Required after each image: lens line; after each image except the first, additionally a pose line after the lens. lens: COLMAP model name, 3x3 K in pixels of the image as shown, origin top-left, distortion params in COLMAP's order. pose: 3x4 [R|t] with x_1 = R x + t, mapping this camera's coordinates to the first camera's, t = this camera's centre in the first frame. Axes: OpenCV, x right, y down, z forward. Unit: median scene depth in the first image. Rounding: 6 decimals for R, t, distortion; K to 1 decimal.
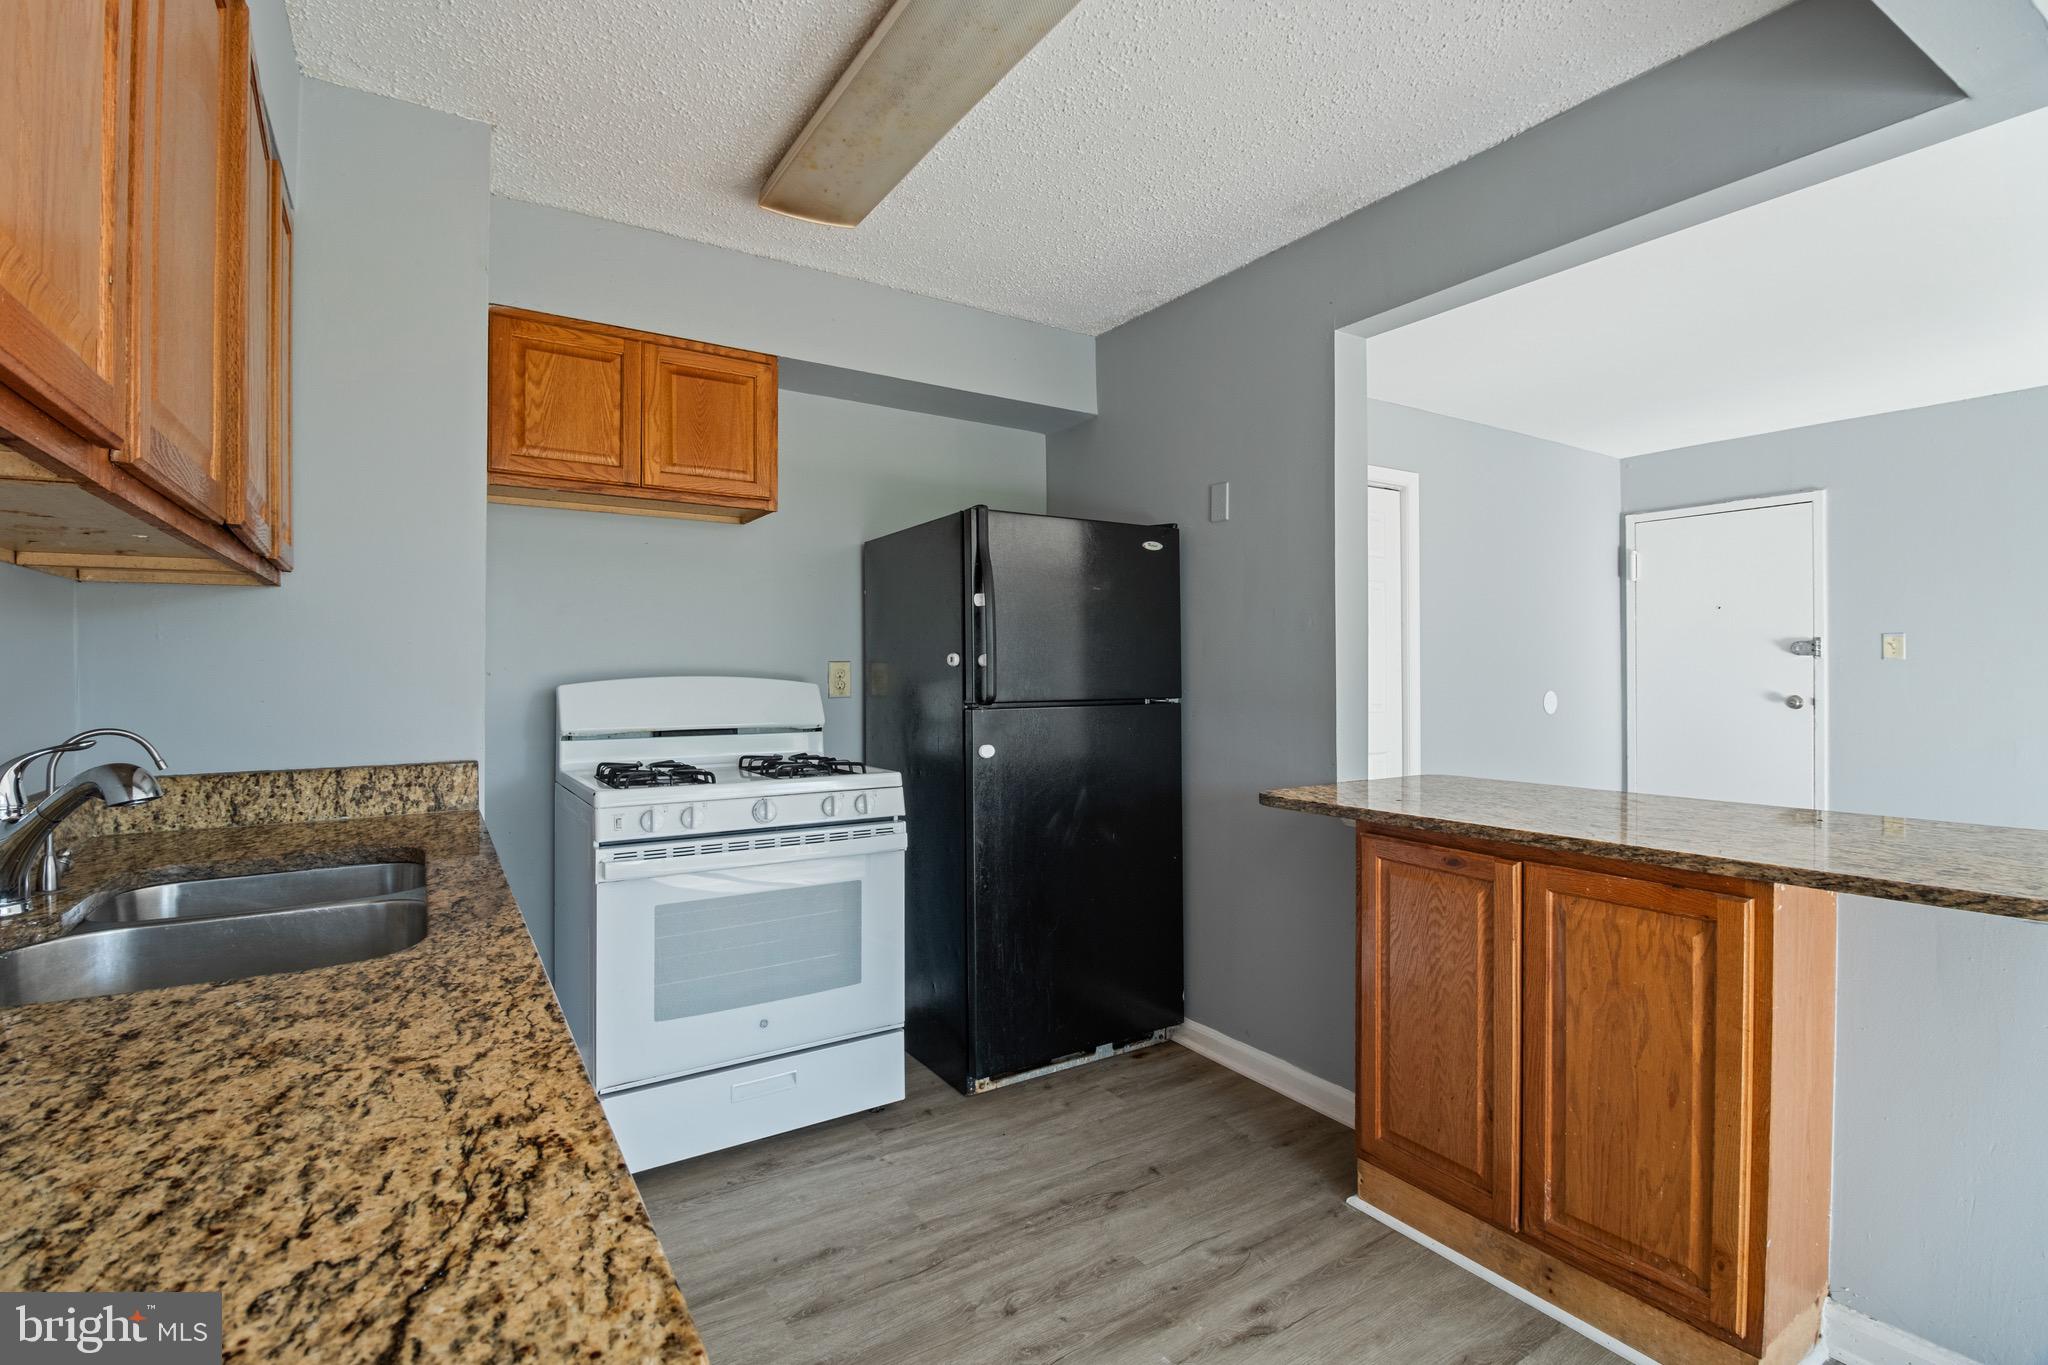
lens RADIAL K [[937.4, 0, 1024.0], [0, 937.4, 682.5], [0, 0, 1]] dist [-0.022547, -0.000480]
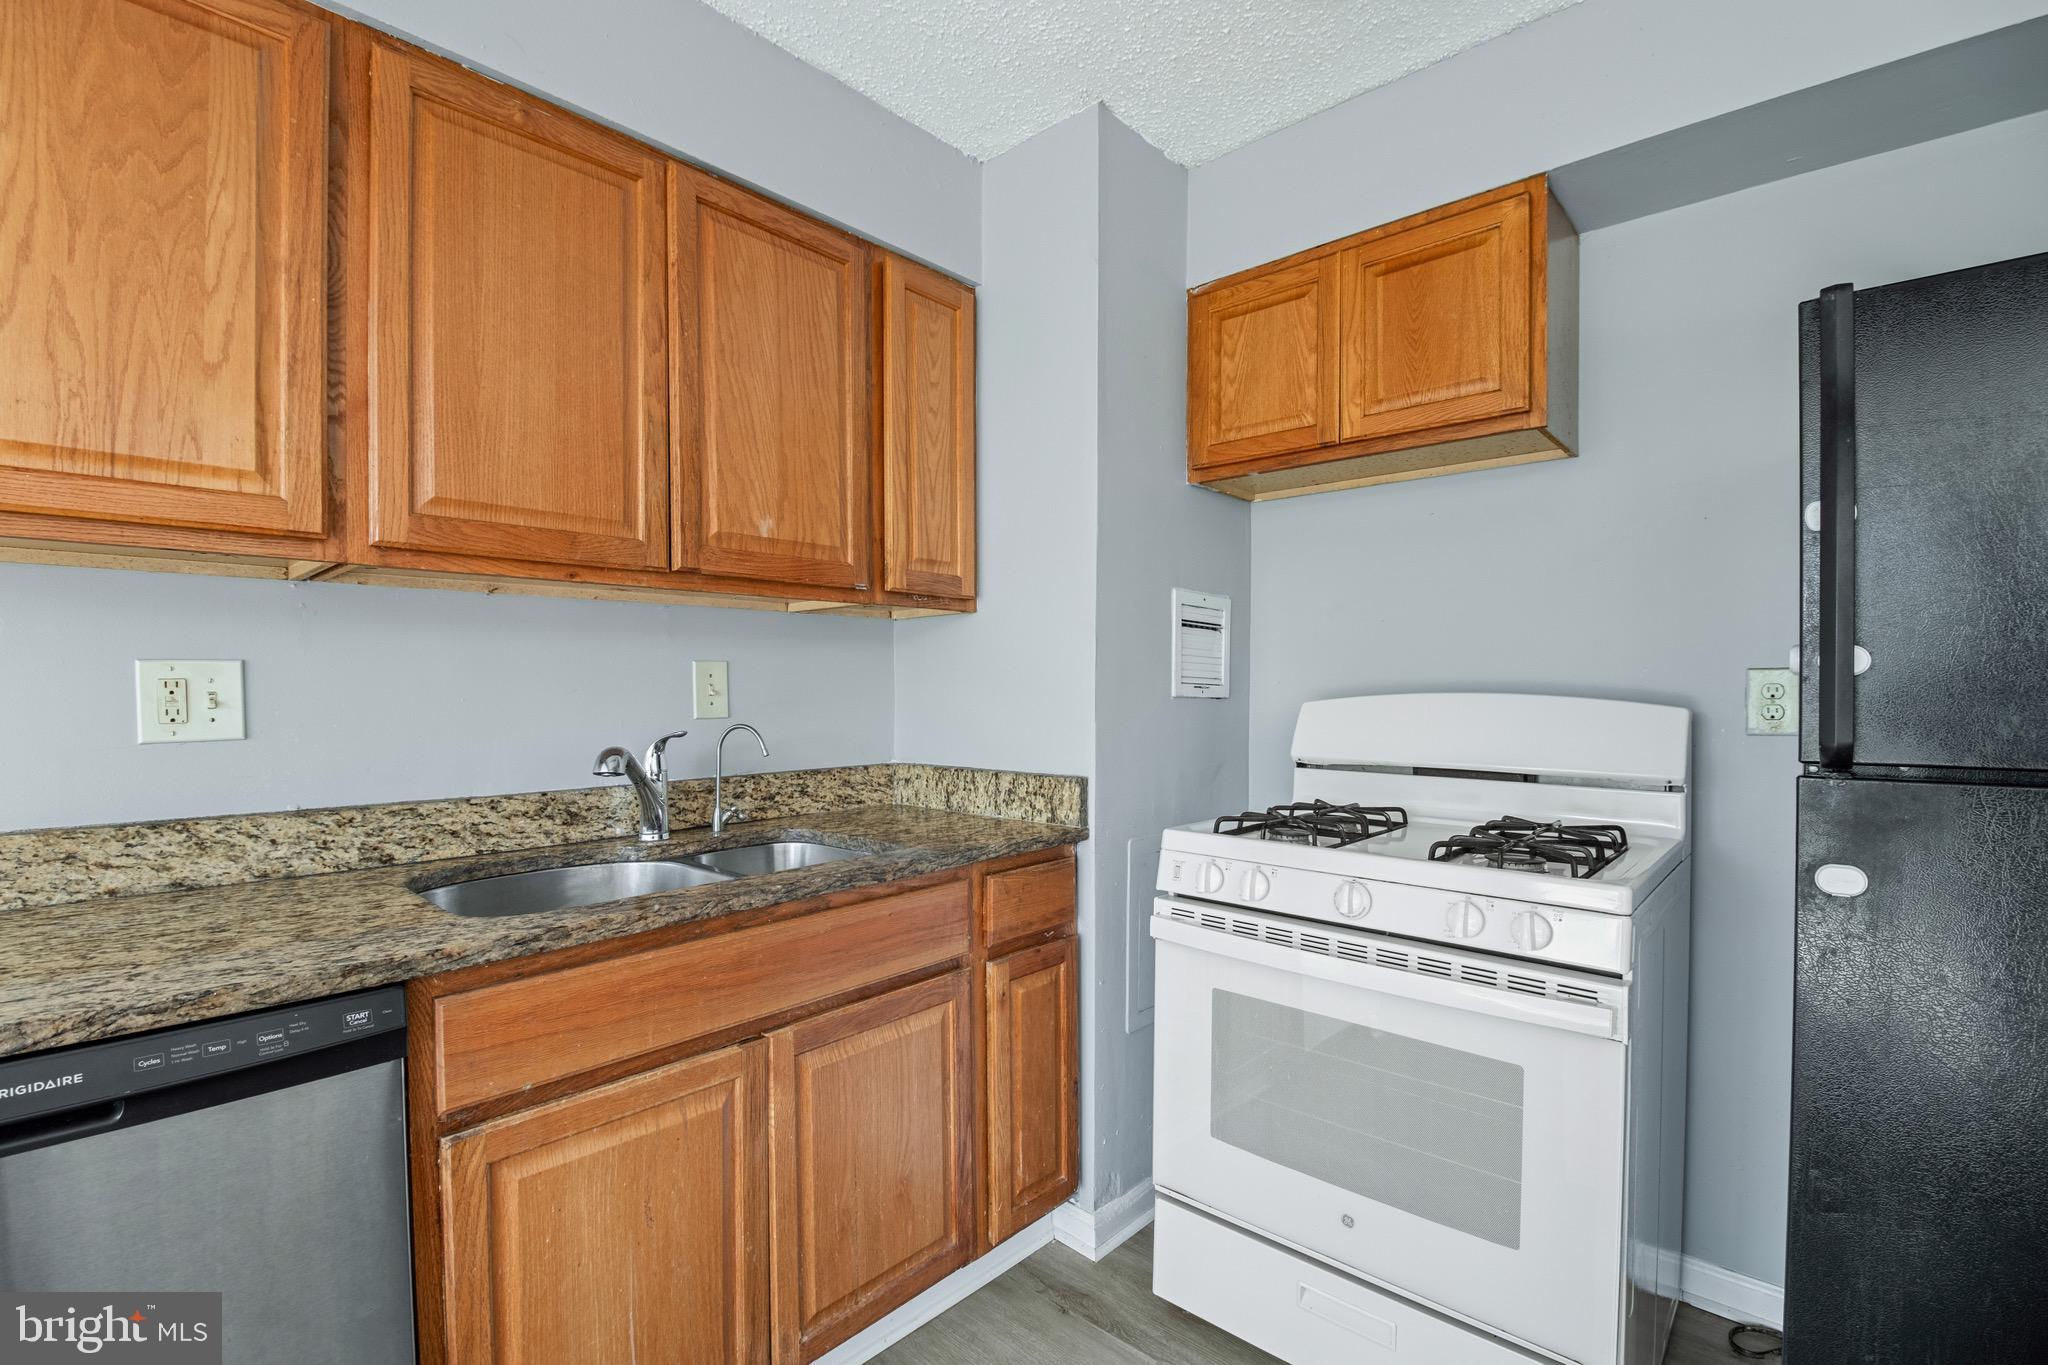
lens RADIAL K [[924.5, 0, 1018.6], [0, 924.5, 707.4], [0, 0, 1]] dist [-0.020010, -0.000435]
pose [[0.245182, 0.023059, -0.969203, 0.272733], [-0.016057, 0.999677, 0.019722, -0.005307], [0.969344, 0.010727, 0.245473, 0.593702]]
